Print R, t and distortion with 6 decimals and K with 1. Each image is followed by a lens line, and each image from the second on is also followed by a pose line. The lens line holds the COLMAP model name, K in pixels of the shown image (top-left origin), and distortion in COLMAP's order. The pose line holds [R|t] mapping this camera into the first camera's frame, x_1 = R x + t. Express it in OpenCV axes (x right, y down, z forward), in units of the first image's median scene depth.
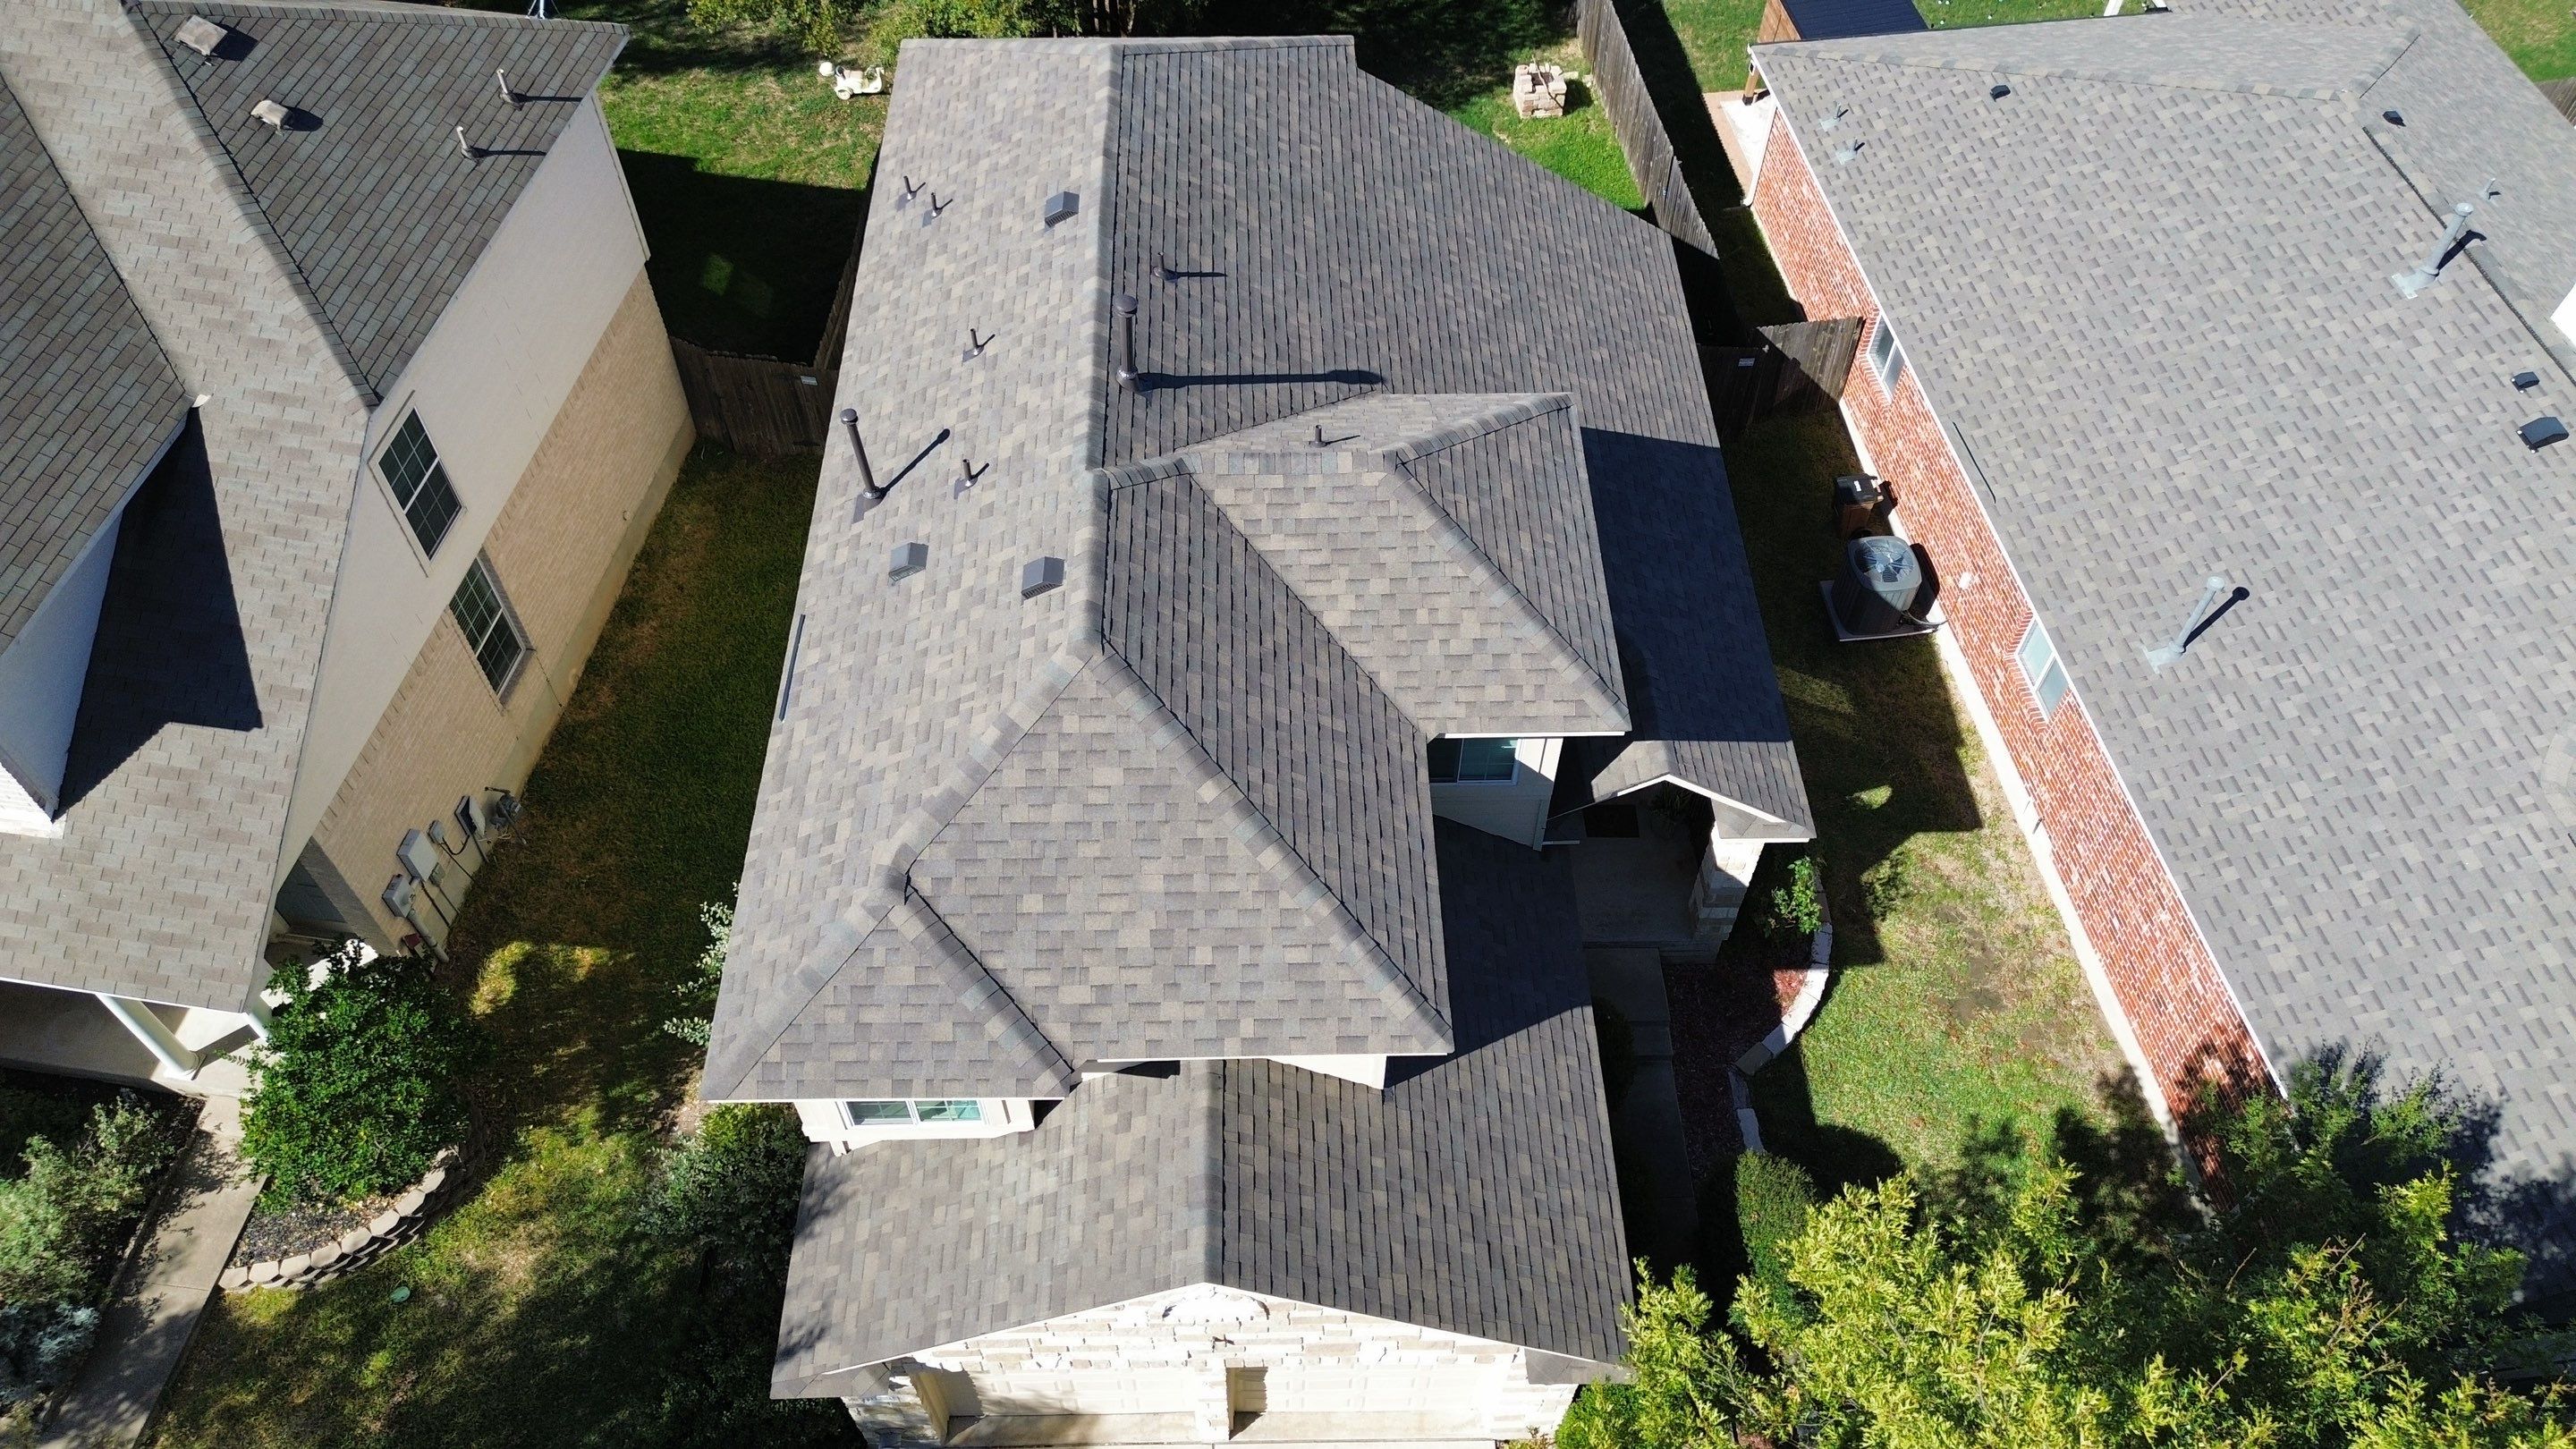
lens RADIAL K [[1821.6, 0, 1287.3], [0, 1821.6, 717.8], [0, 0, 1]] dist [0.081409, -0.083580]
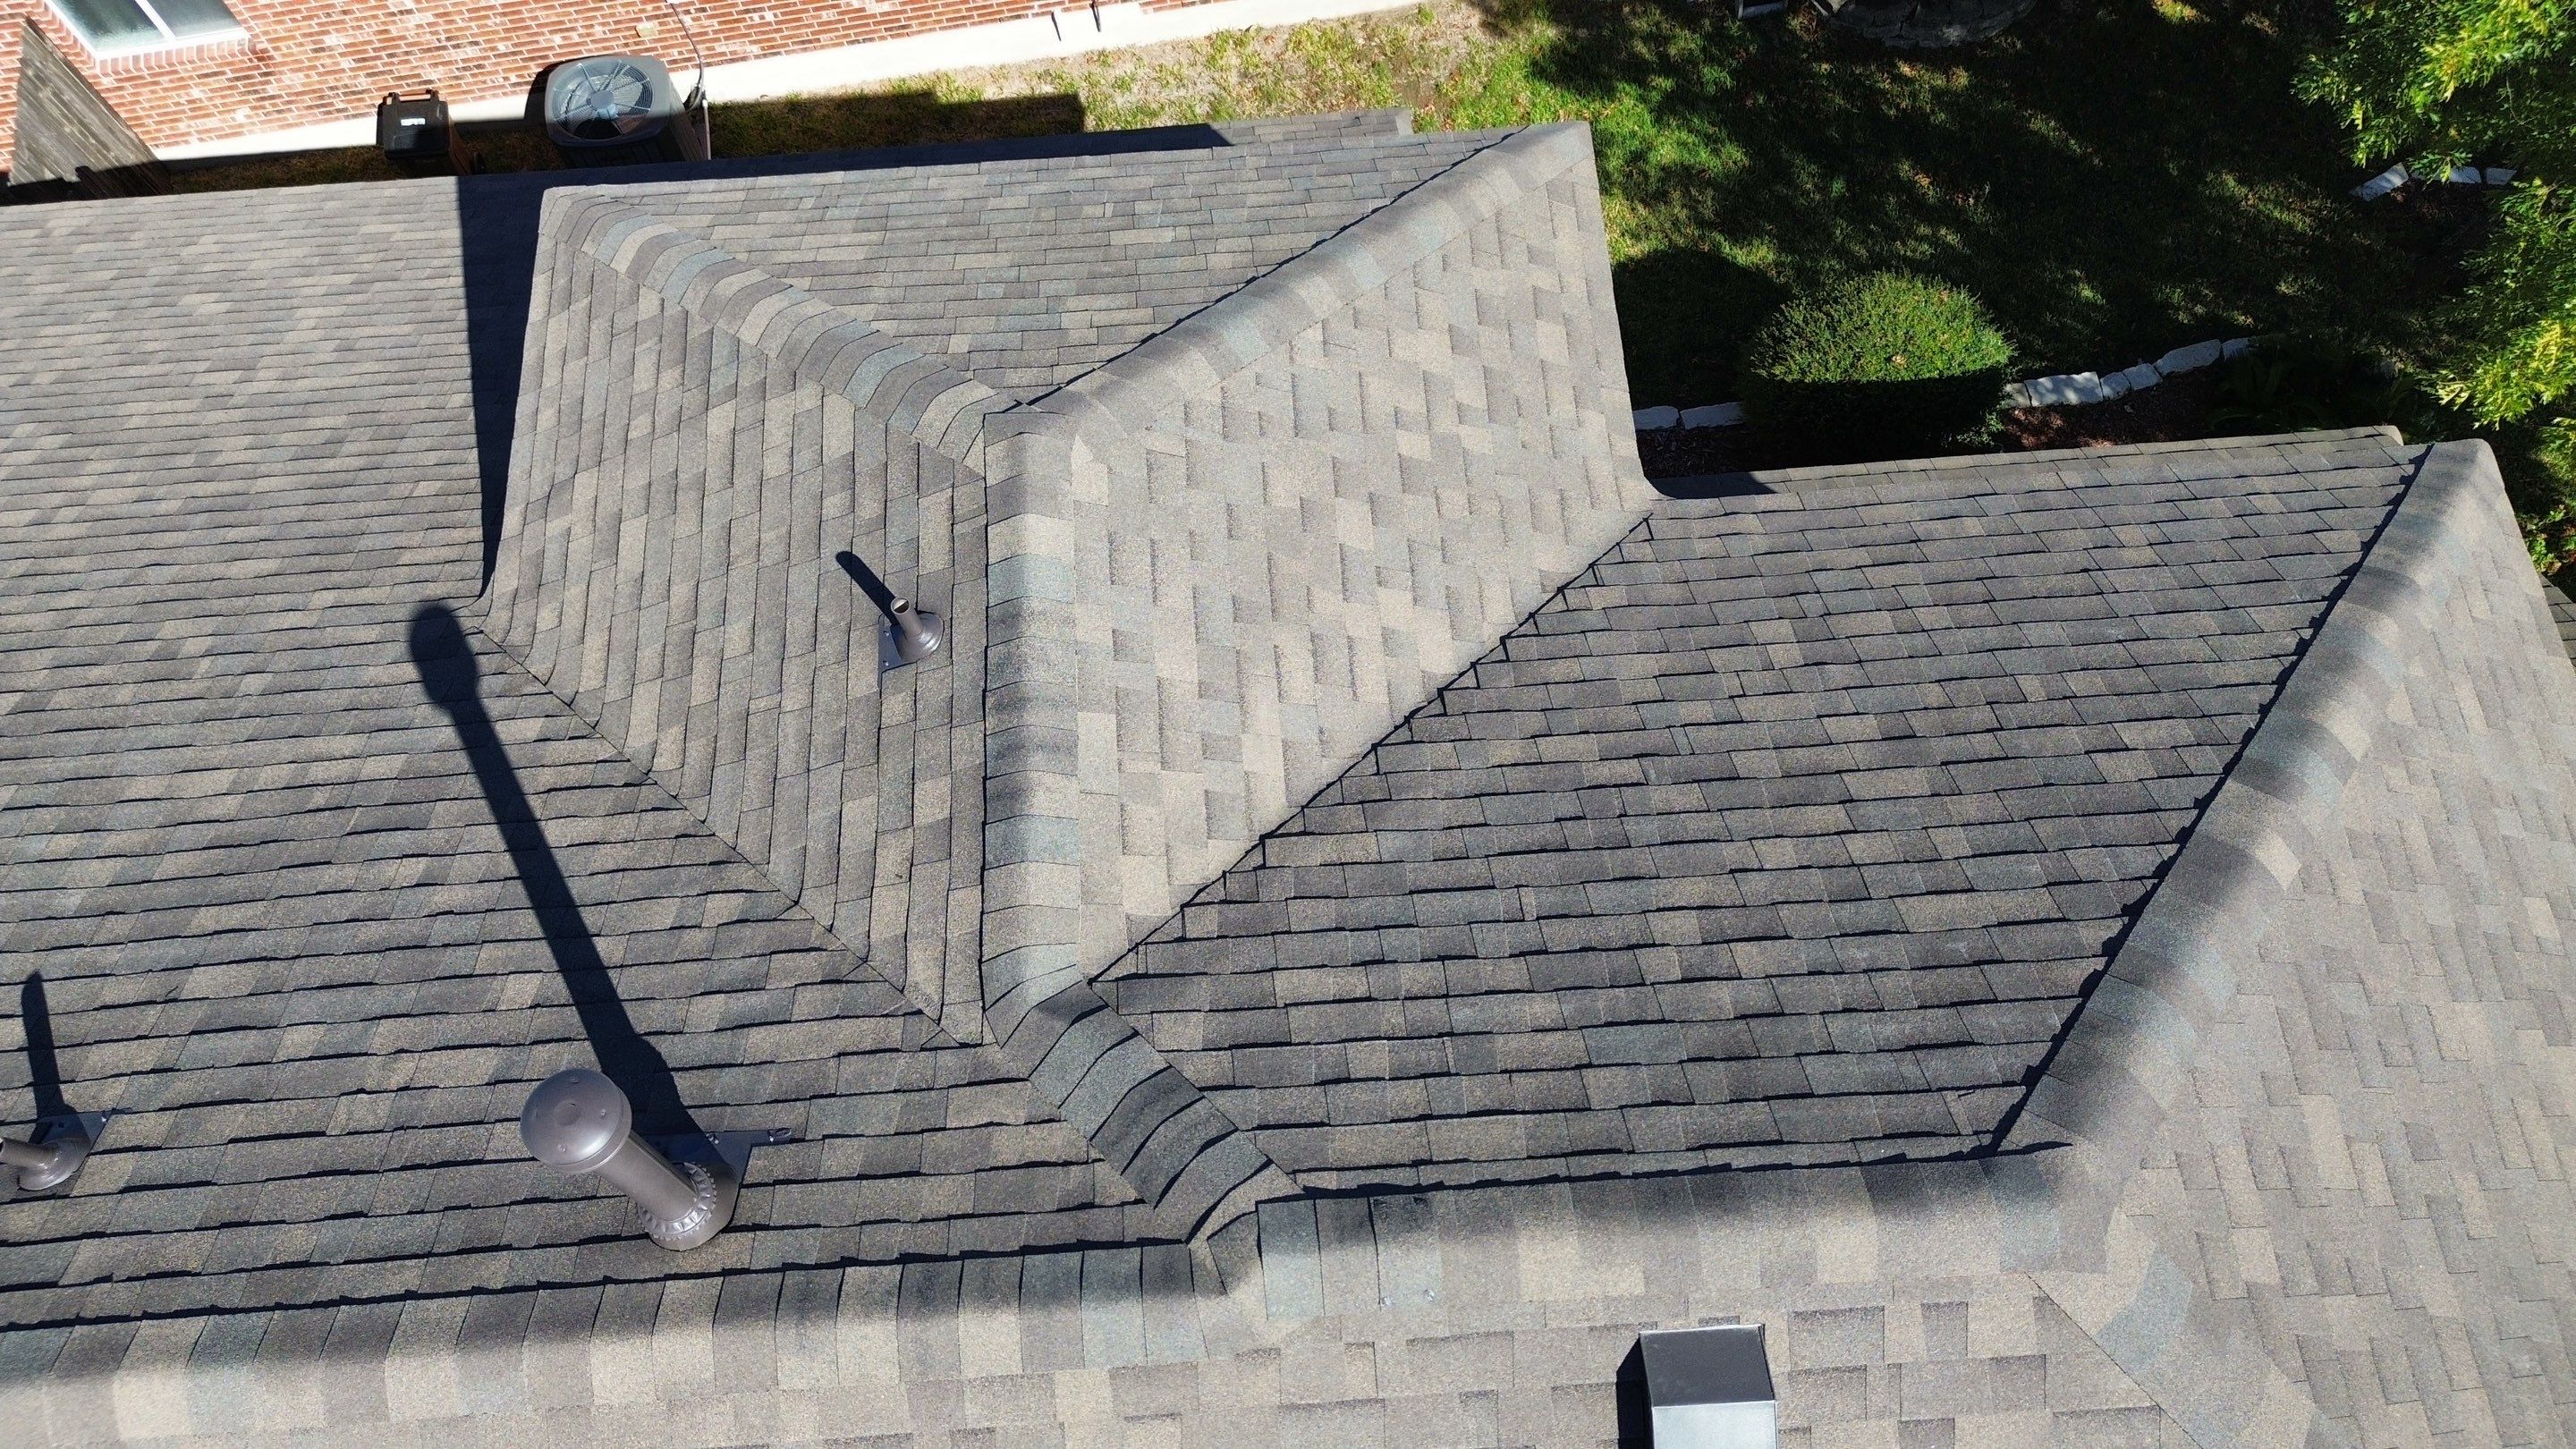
lens RADIAL K [[1821.6, 0, 1285.8], [0, 1821.6, 720.0], [0, 0, 1]] dist [0.081409, -0.083580]
pose [[-0.040377, -0.921493, 0.386291, -0.125042], [0.807878, 0.197388, 0.555311, -0.269341], [-0.587965, 0.334498, 0.736484, 0.694535]]
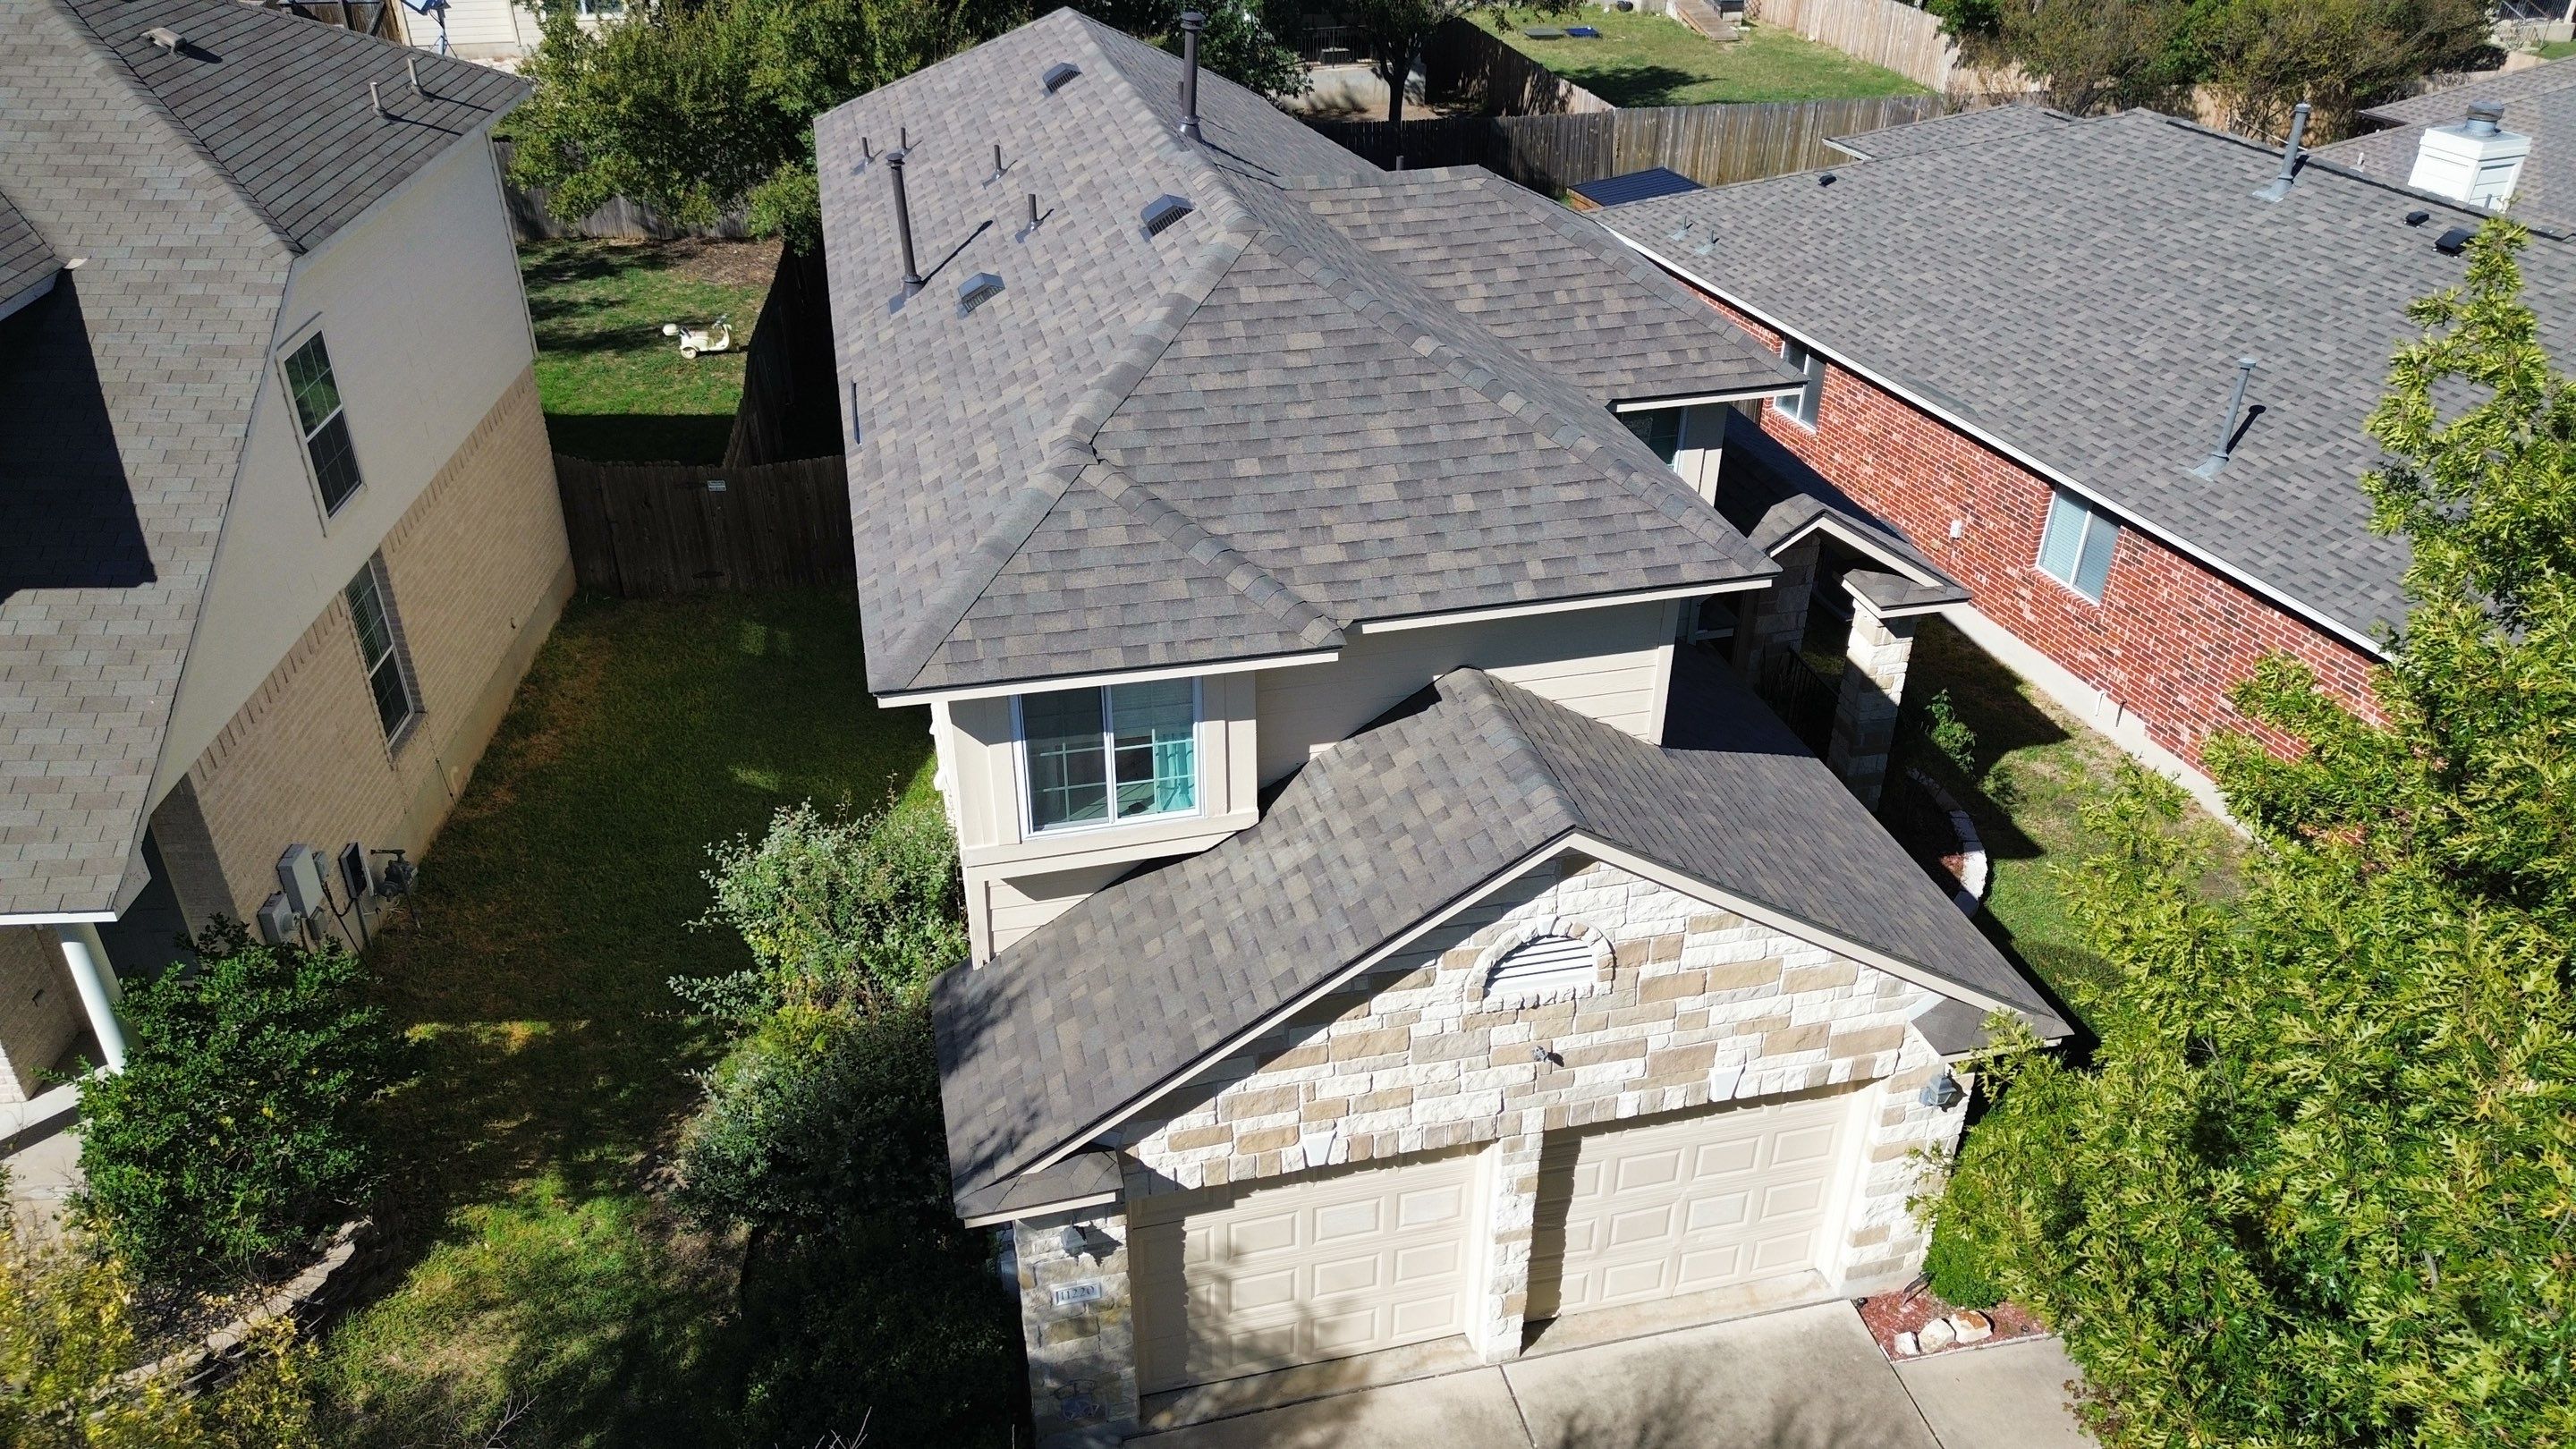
lens RADIAL K [[1821.6, 0, 1289.9], [0, 1821.6, 717.2], [0, 0, 1]] dist [0.081409, -0.083580]
pose [[0.976231, -0.111863, 0.185634, -0.233520], [0.171604, 0.922114, -0.346782, 0.401531], [-0.132384, 0.370394, 0.919392, 0.240506]]
